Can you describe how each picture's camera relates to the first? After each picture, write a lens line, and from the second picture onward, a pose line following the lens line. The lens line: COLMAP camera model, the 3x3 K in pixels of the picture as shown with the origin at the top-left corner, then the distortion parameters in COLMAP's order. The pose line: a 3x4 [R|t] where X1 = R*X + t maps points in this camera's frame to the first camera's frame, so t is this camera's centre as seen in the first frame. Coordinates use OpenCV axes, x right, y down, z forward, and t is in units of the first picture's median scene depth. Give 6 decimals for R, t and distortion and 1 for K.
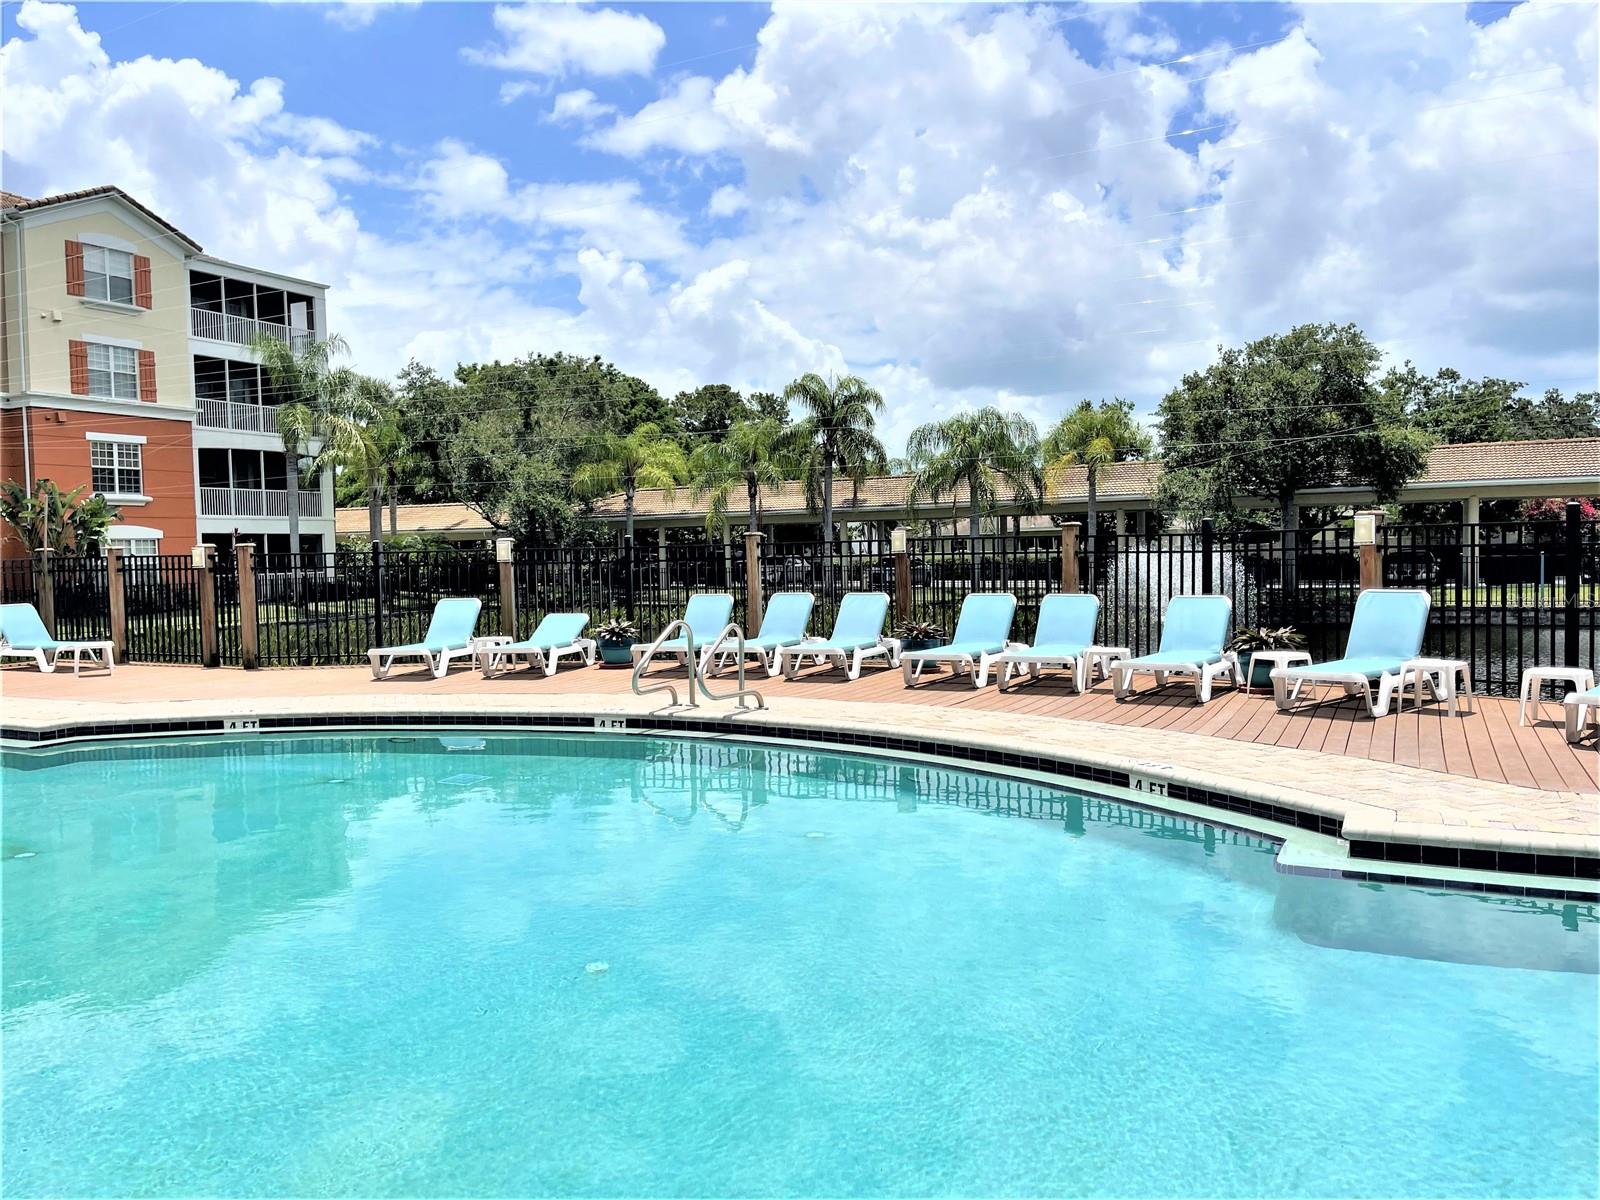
lens RADIAL K [[1205.6, 0, 799.7], [0, 1205.6, 604.5], [0, 0, 1]] dist [0.059881, -0.081356]
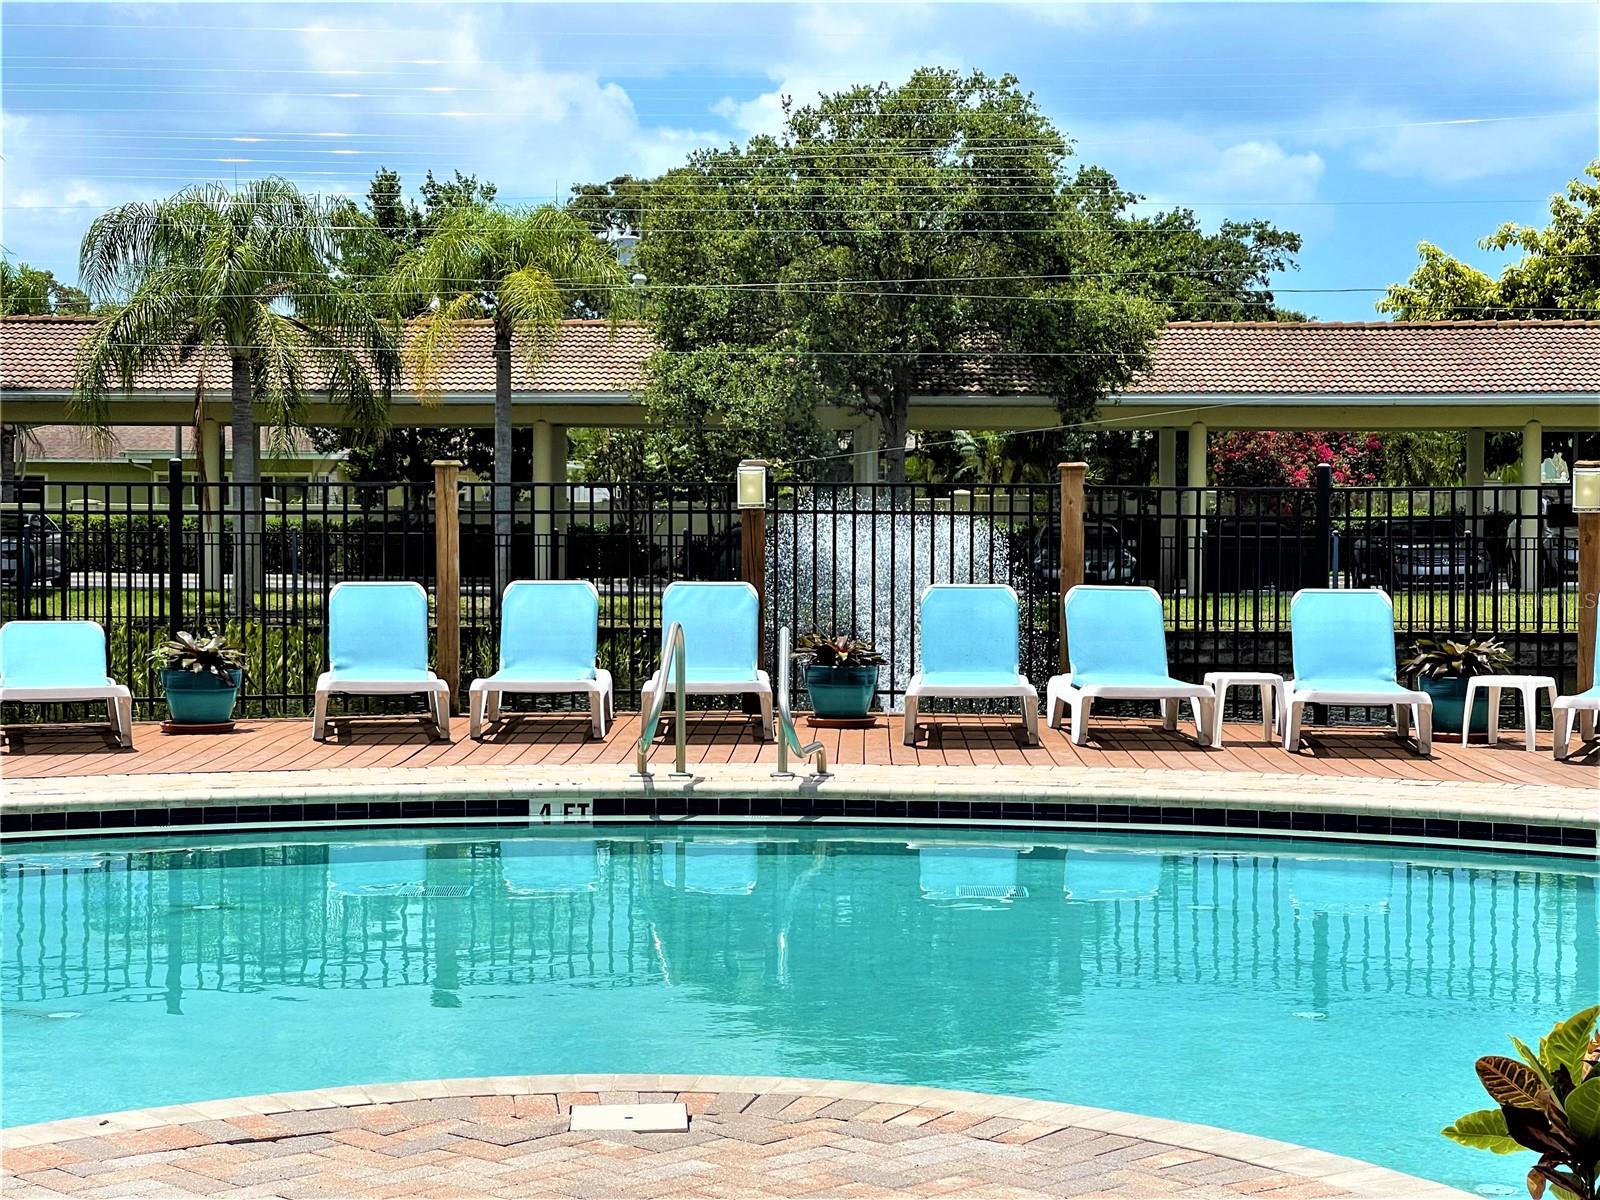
lens RADIAL K [[2978.5, 0, 801.0], [0, 2978.5, 601.4], [0, 0, 1]] dist [0.172990, 0.000000]
pose [[0.880060, 0.006253, 0.474822, -0.197870], [-0.000994, 0.999935, -0.011326, 0.003417], [-0.474862, 0.009496, 0.880009, -0.055584]]
